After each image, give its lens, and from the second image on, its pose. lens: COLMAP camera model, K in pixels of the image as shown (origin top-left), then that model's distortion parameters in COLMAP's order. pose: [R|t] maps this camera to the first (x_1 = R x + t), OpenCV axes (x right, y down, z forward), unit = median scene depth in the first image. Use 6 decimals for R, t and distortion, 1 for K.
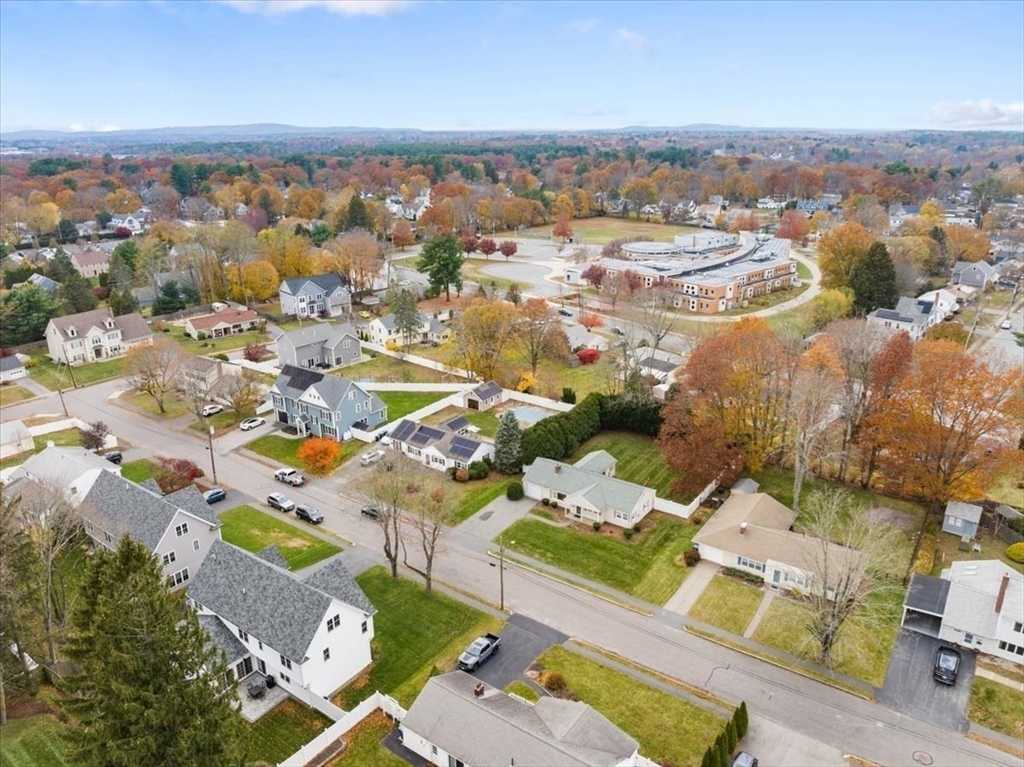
lens RADIAL K [[722.4, 0, 512.8], [0, 722.4, 380.4], [0, 0, 1]] dist [-0.026675, -0.002732]
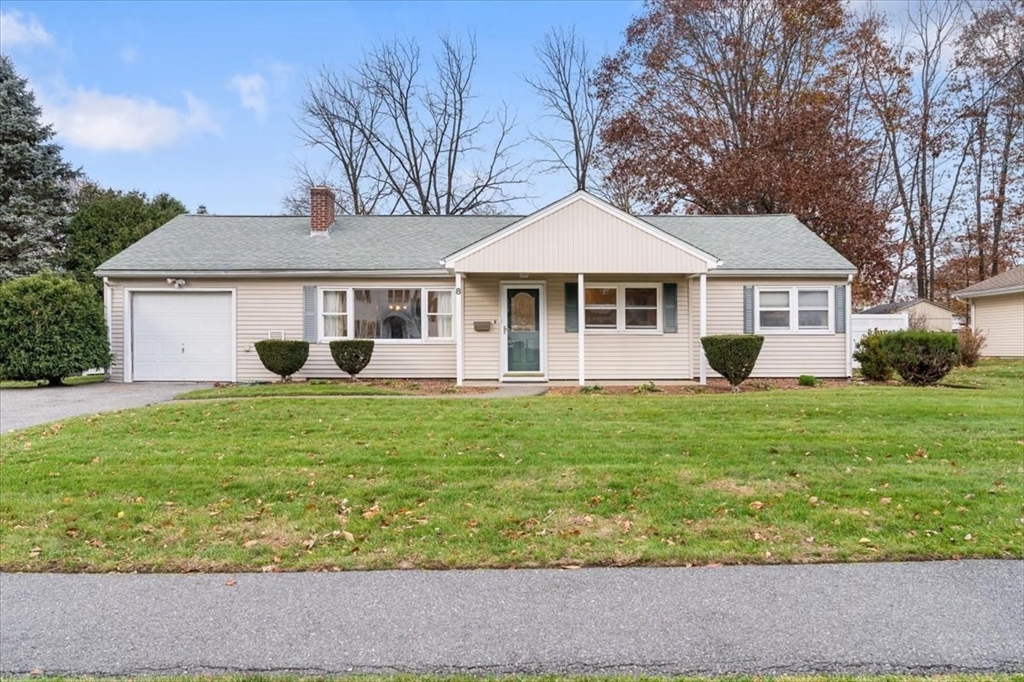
lens RADIAL K [[708.0, 0, 523.0], [0, 708.0, 342.7], [0, 0, 1]] dist [-0.005062, -0.001802]
pose [[0.813140, 0.011226, 0.581960, -0.000920], [0.186763, 0.941918, -0.279124, 0.181944], [-0.551292, 0.335655, 0.763814, 0.714824]]
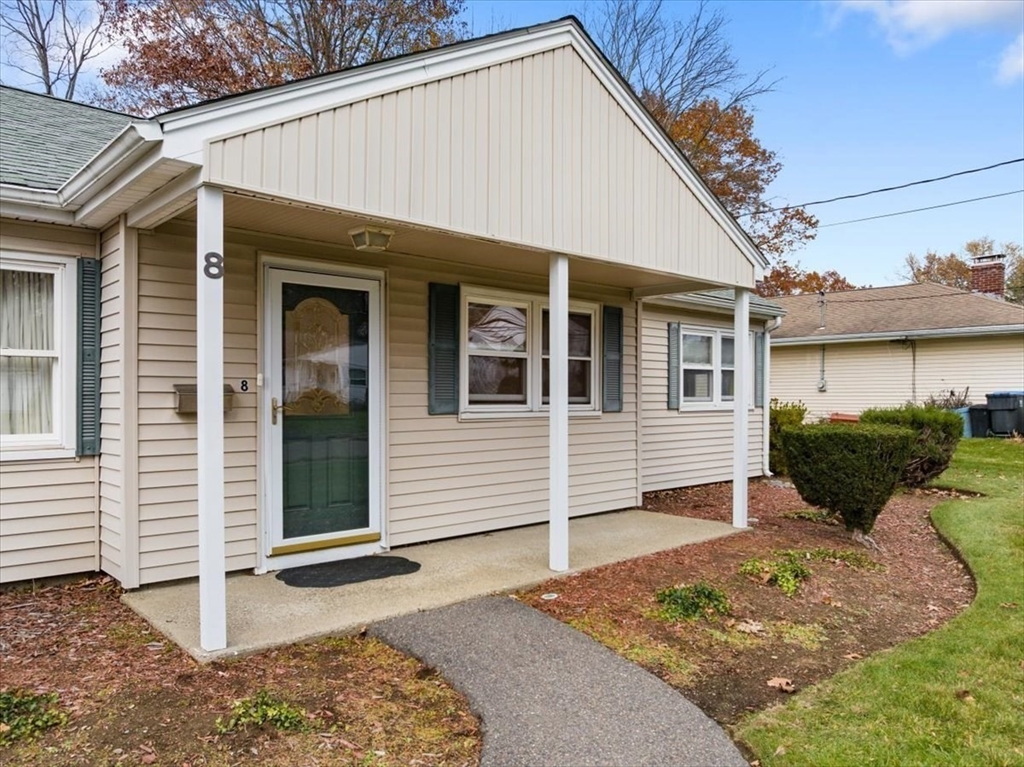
lens RADIAL K [[748.6, 0, 520.1], [0, 748.6, 395.9], [0, 0, 1]] dist [-0.035458, -0.005567]
pose [[0.200592, 0.007360, 0.979647, 0.032142], [0.321919, 0.943948, -0.073008, 0.149920], [-0.925273, 0.330012, 0.186979, 0.793055]]
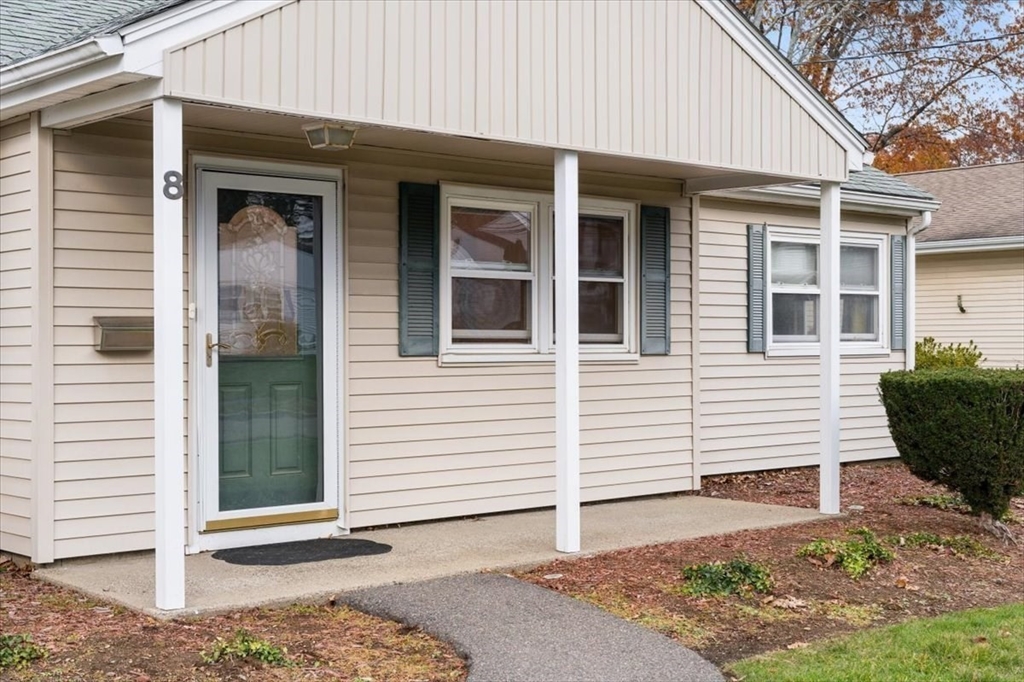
lens RADIAL K [[1451.1, 0, 571.5], [0, 1451.1, 336.8], [0, 0, 1]] dist [0.010310, -0.114102]
pose [[0.185304, 0.010128, 0.982629, 0.009205], [0.326799, 0.942397, -0.071341, 0.152662], [-0.926749, 0.334342, 0.171320, 0.787456]]
